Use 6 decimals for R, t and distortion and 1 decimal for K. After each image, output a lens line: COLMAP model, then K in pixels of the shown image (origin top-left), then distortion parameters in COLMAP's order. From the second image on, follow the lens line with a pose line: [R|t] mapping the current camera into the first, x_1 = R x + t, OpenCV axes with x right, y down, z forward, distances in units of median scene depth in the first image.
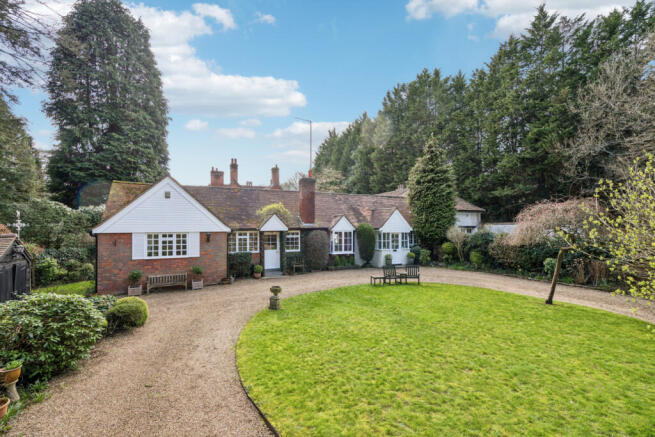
lens RADIAL K [[293.9, 0, 327.5], [0, 293.9, 218.5], [0, 0, 1]] dist [-0.000196, 0.000323]
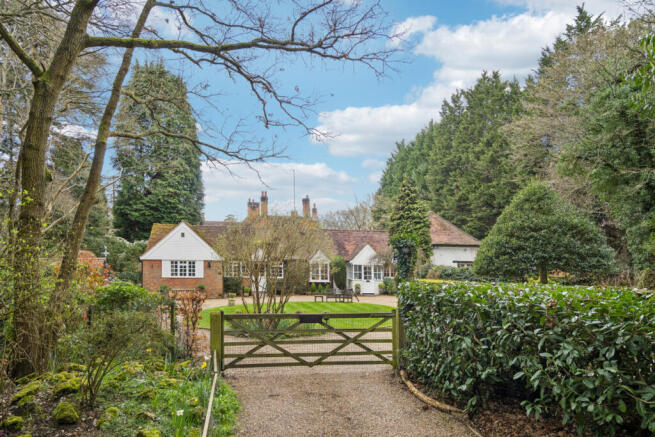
lens RADIAL K [[425.6, 0, 313.2], [0, 425.6, 259.2], [0, 0, 1]] dist [0.004390, 0.001476]
pose [[0.952627, 0.014053, -0.303818, 0.607870], [-0.009504, 0.999820, 0.016446, 0.001248], [0.303994, -0.012779, 0.952588, -0.699603]]
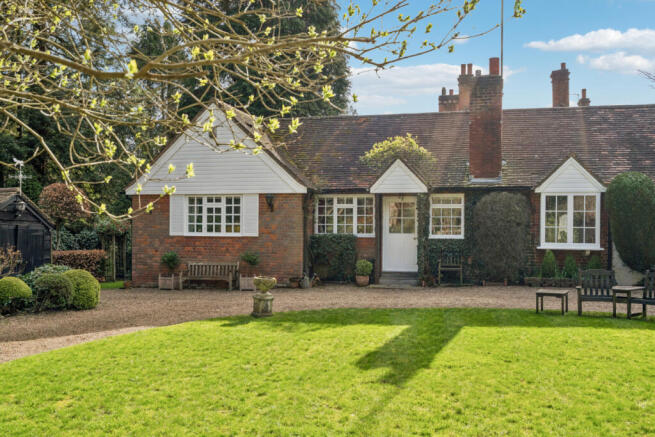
lens RADIAL K [[644.9, 0, 327.5], [0, 644.9, 218.5], [0, 0, 1]] dist [0.020952, 0.000119]
pose [[0.761388, 0.002116, -0.648293, 0.424690], [0.010077, 0.999835, 0.015099, 0.067239], [0.648218, -0.018029, 0.761241, 0.109874]]
